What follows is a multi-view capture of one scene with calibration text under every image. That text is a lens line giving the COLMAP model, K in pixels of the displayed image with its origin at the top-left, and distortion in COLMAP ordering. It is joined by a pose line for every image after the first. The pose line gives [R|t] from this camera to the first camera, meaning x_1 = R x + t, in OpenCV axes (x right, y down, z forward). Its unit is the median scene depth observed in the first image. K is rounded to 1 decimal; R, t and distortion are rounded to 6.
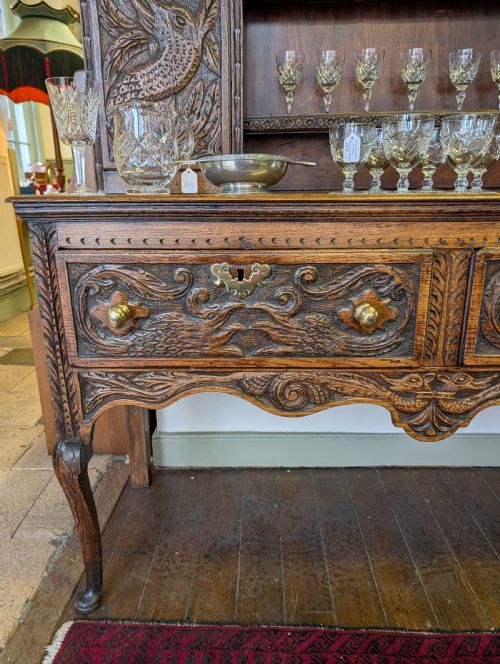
lens RADIAL K [[486.8, 0, 248.3], [0, 486.8, 336.0], [0, 0, 1]] dist [0.005772, -0.006217]
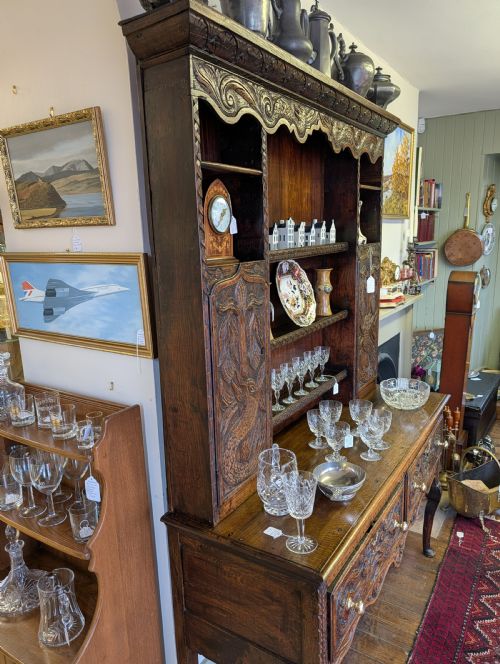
lens RADIAL K [[482.6, 0, 245.7], [0, 482.6, 341.3], [0, 0, 1]] dist [0.021015, -0.011073]
pose [[0.523829, -0.194080, 0.829419, -1.464166], [0.281442, 0.958450, 0.046525, -0.953148], [-0.803986, 0.209062, 0.556686, 0.210914]]
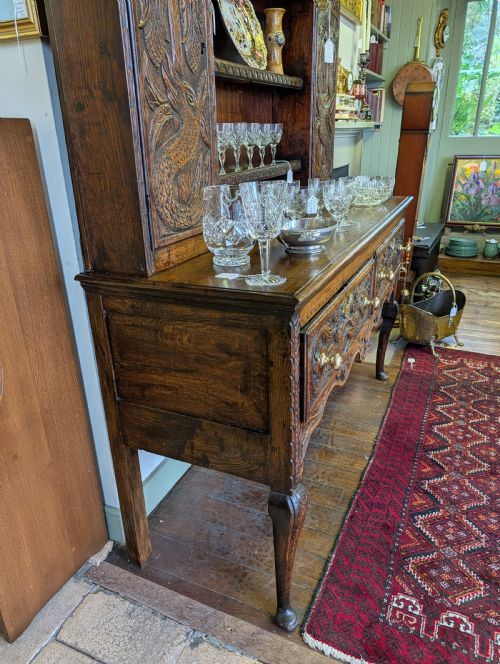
lens RADIAL K [[481.5, 0, 247.6], [0, 481.5, 337.4], [0, 0, 1]] dist [0.014158, -0.002566]
pose [[0.395405, -0.356970, 0.846302, -1.291077], [0.294448, 0.922024, 0.251339, -0.443868], [-0.870032, 0.149811, 0.469682, 0.537879]]
